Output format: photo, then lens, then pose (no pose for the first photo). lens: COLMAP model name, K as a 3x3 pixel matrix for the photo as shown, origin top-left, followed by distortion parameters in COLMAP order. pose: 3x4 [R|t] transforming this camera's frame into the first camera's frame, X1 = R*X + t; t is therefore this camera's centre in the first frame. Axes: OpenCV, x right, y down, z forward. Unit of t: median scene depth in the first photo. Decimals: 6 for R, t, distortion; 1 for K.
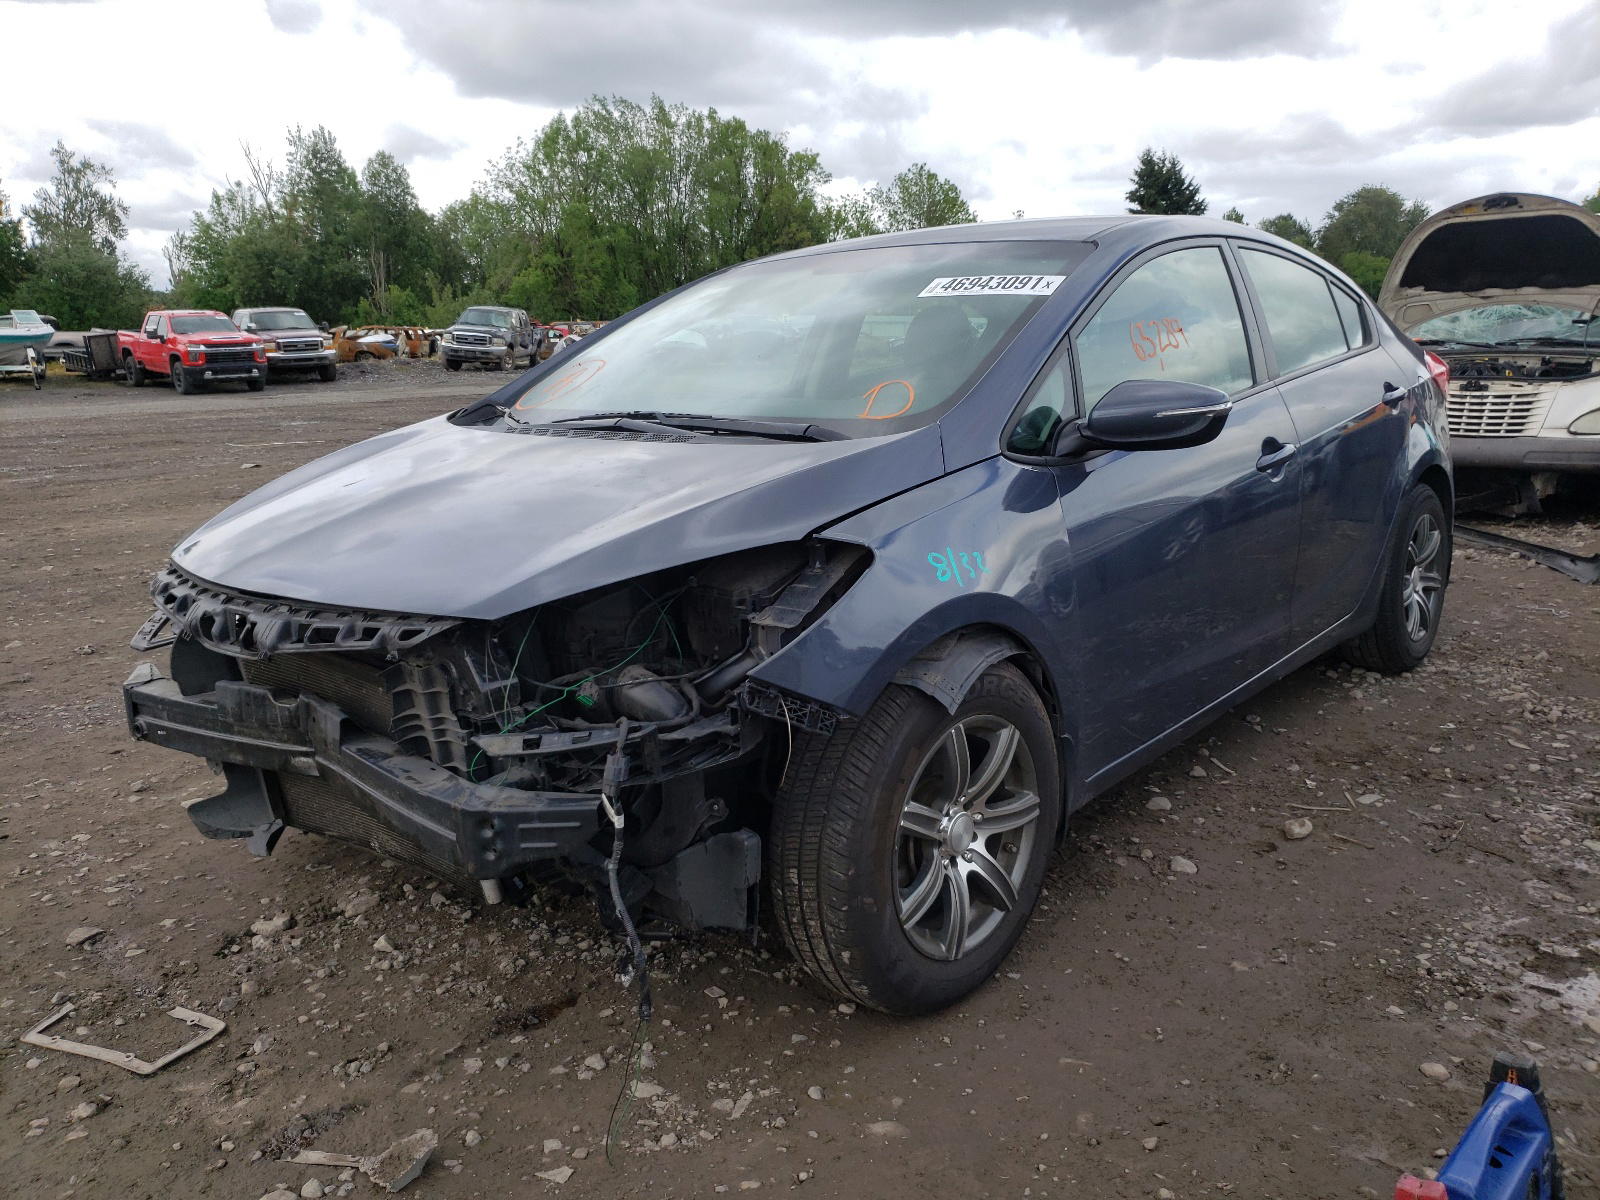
lens RADIAL K [[1237.4, 0, 798.0], [0, 1237.4, 602.6], [0, 0, 1]] dist [0.001535, 0.003857]
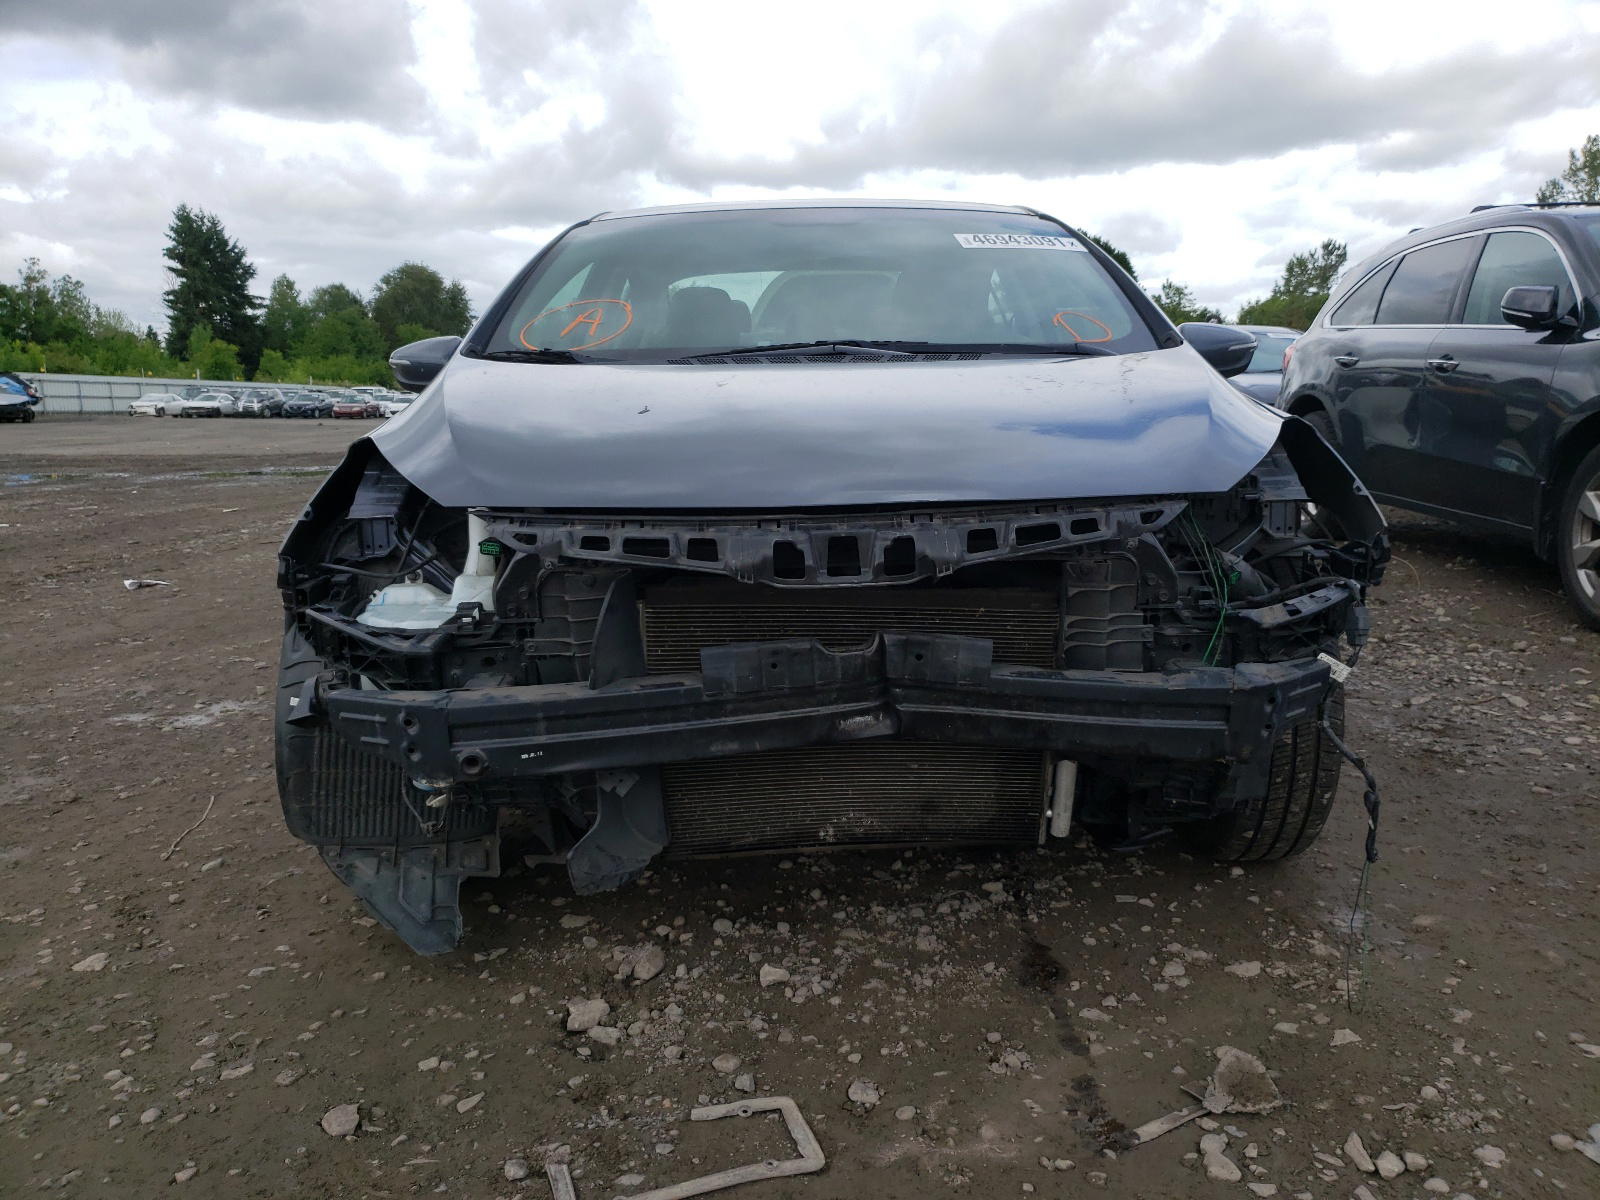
lens RADIAL K [[1247.2, 0, 798.9], [0, 1247.2, 608.3], [0, 0, 1]] dist [-0.008260, 0.009168]
pose [[0.750151, -0.100167, 0.653636, -0.267713], [0.133043, 0.991110, -0.000804, 0.014079], [-0.647744, 0.087565, 0.756809, 0.115036]]
